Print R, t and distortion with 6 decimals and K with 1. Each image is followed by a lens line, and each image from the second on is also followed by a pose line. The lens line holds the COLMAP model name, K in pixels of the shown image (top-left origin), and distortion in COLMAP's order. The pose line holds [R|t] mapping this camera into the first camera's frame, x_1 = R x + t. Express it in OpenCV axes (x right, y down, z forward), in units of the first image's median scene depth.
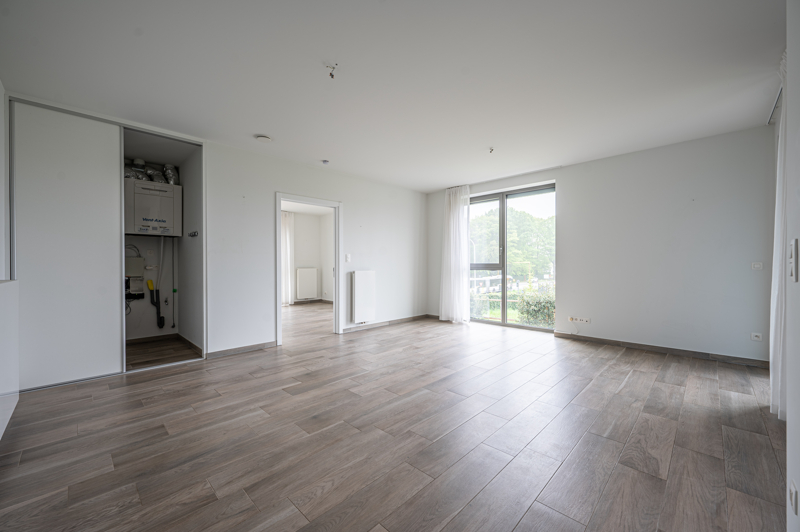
lens RADIAL K [[315.9, 0, 400.6], [0, 315.9, 268.5], [0, 0, 1]] dist [-0.001534, -0.000105]
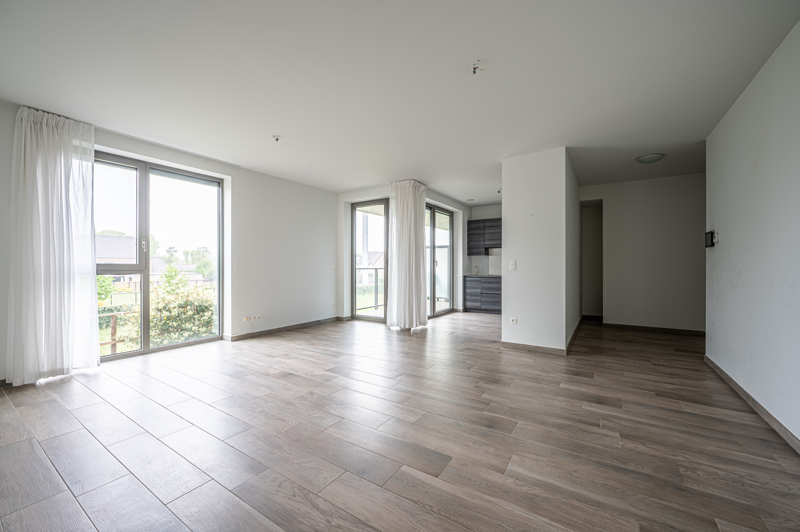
lens RADIAL K [[315.9, 0, 399.6], [0, 315.9, 265.3], [0, 0, 1]] dist [-0.001534, -0.000105]
pose [[-0.190649, 0.004583, 0.981648, -0.820123], [0.011135, 0.999935, -0.002506, -0.009583], [-0.981595, 0.010453, -0.190687, 1.026467]]
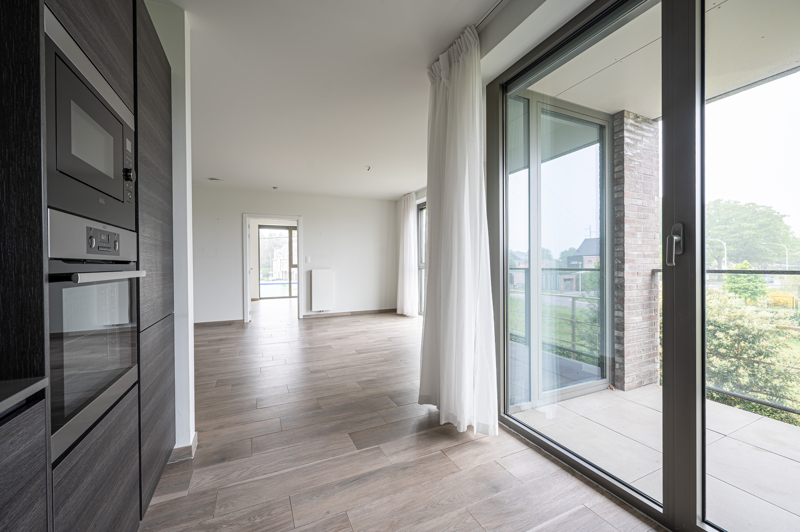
lens RADIAL K [[315.9, 0, 402.2], [0, 315.9, 267.0], [0, 0, 1]] dist [-0.001534, -0.000105]
pose [[0.934817, -0.000677, -0.355130, 1.025975], [0.000794, 1.000000, 0.000182, -0.004592], [0.355130, -0.000452, 0.934817, -0.086544]]
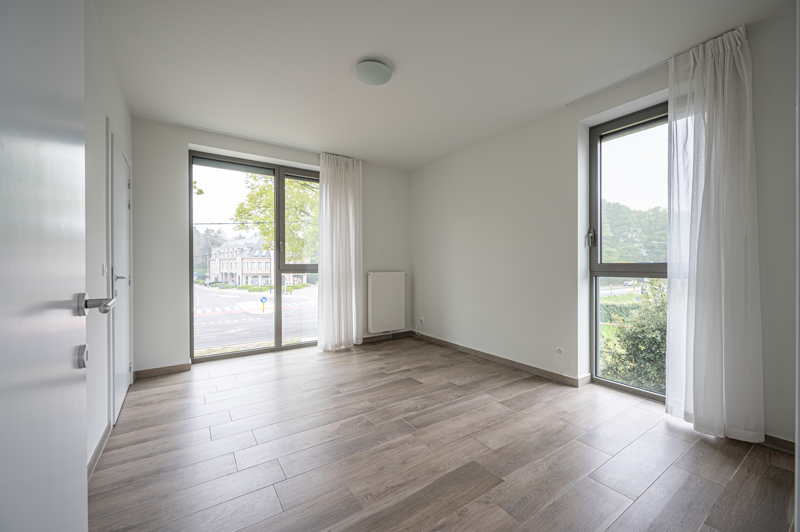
lens RADIAL K [[315.9, 0, 400.8], [0, 315.9, 267.0], [0, 0, 1]] dist [-0.001534, -0.000105]
pose [[0.978905, 0.001291, -0.204310, -0.478328], [-0.002273, 0.999987, -0.004570, -0.016740], [0.204302, 0.004938, 0.978895, 1.420247]]
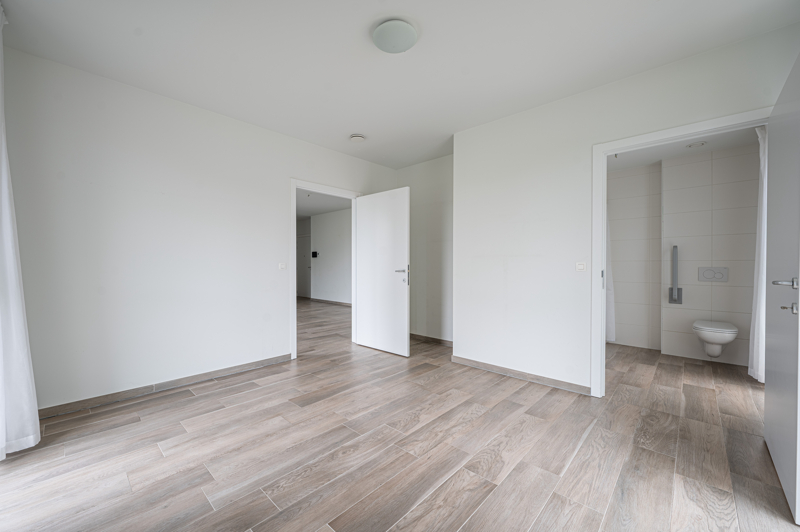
lens RADIAL K [[315.9, 0, 400.3], [0, 315.9, 266.8], [0, 0, 1]] dist [-0.001534, -0.000105]
pose [[-0.999801, 0.001563, -0.019894, -0.622345], [0.001205, 0.999838, 0.017973, -0.025902], [0.019919, 0.017945, -0.999641, 2.331312]]
